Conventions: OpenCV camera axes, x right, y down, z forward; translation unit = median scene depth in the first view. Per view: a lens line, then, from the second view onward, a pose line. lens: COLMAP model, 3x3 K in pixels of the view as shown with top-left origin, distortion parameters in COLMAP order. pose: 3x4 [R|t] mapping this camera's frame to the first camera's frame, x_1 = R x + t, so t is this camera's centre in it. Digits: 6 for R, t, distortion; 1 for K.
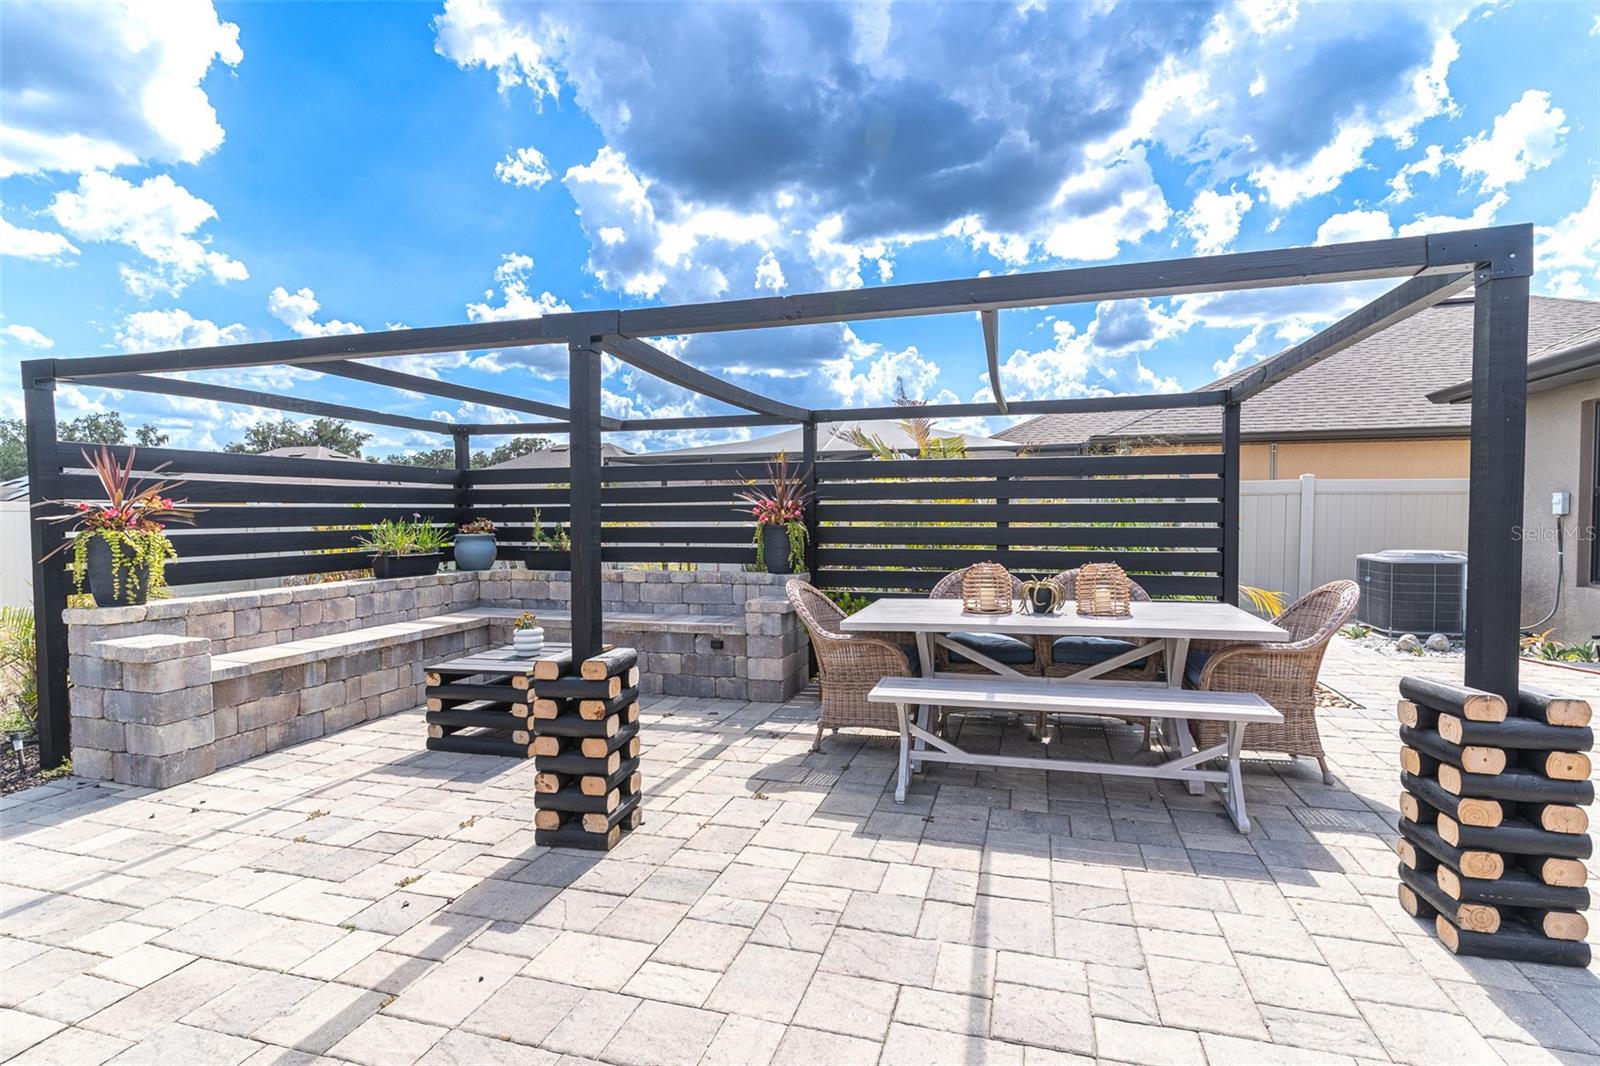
lens RADIAL K [[755.4, 0, 758.6], [0, 755.4, 527.9], [0, 0, 1]] dist [-0.013581, -0.000149]
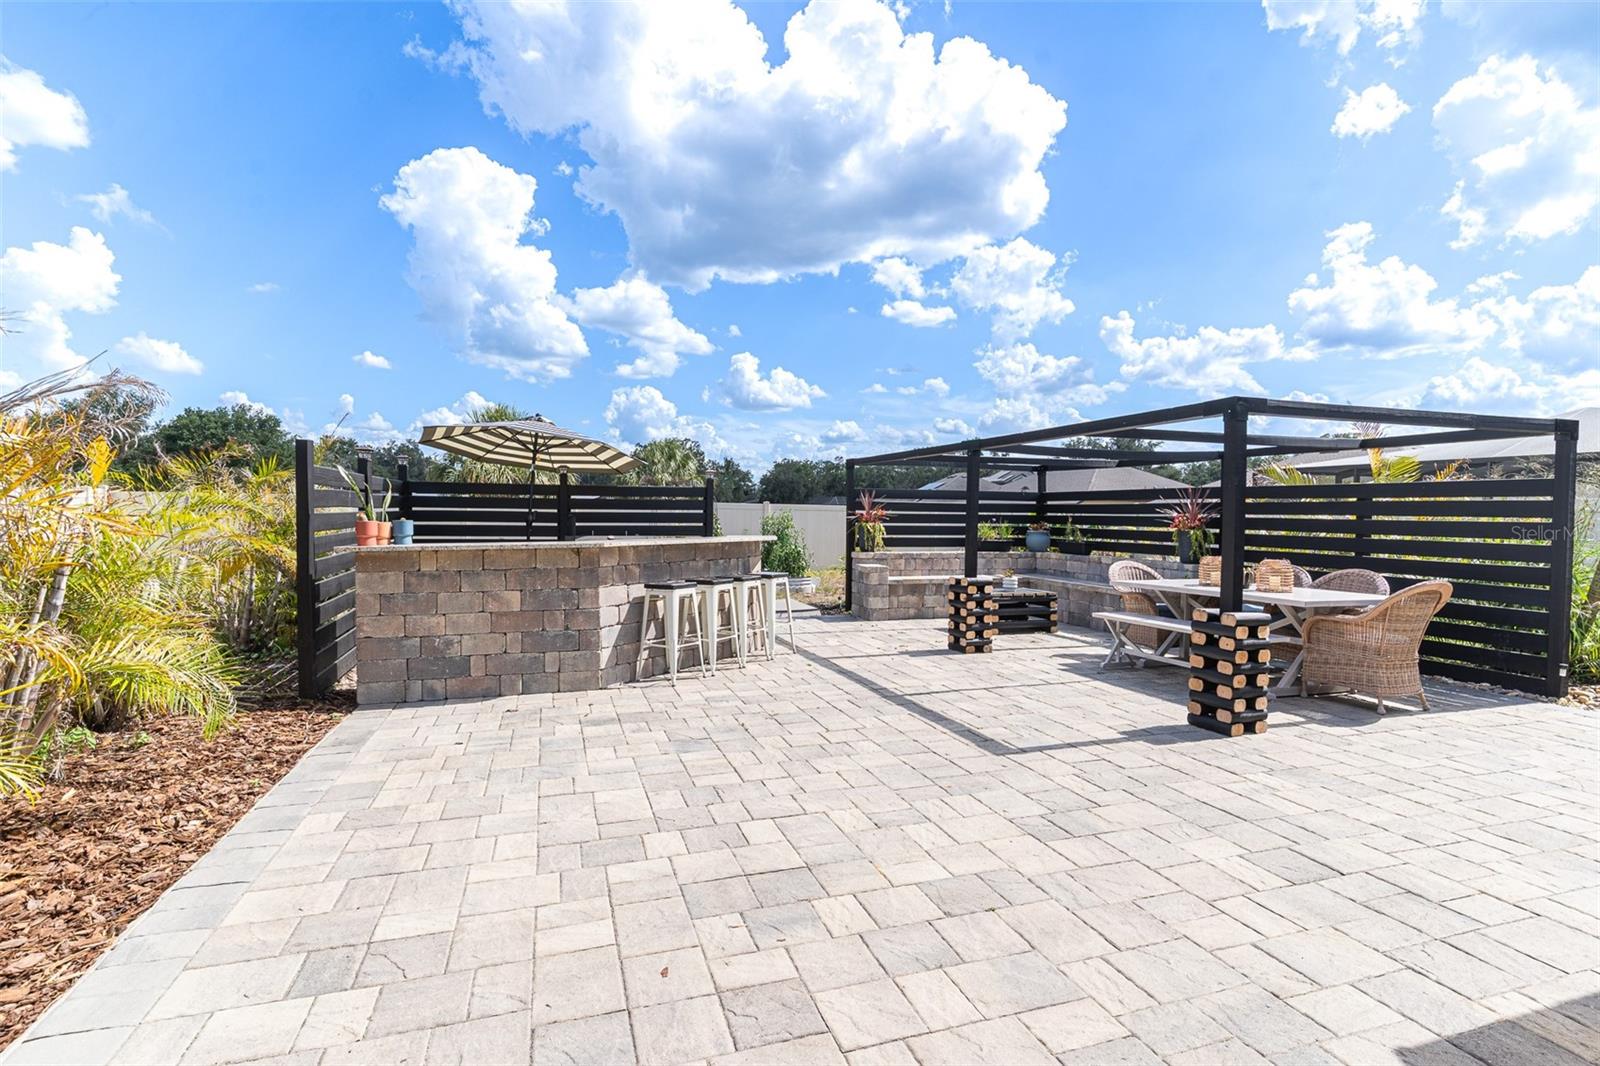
lens RADIAL K [[755.4, 0, 758.6], [0, 755.4, 527.9], [0, 0, 1]] dist [-0.013581, -0.000149]
pose [[0.532722, 0.029601, -0.845773, 0.838976], [-0.032211, 0.999373, 0.014689, -0.003802], [0.845677, 0.019418, 0.533341, -0.513859]]
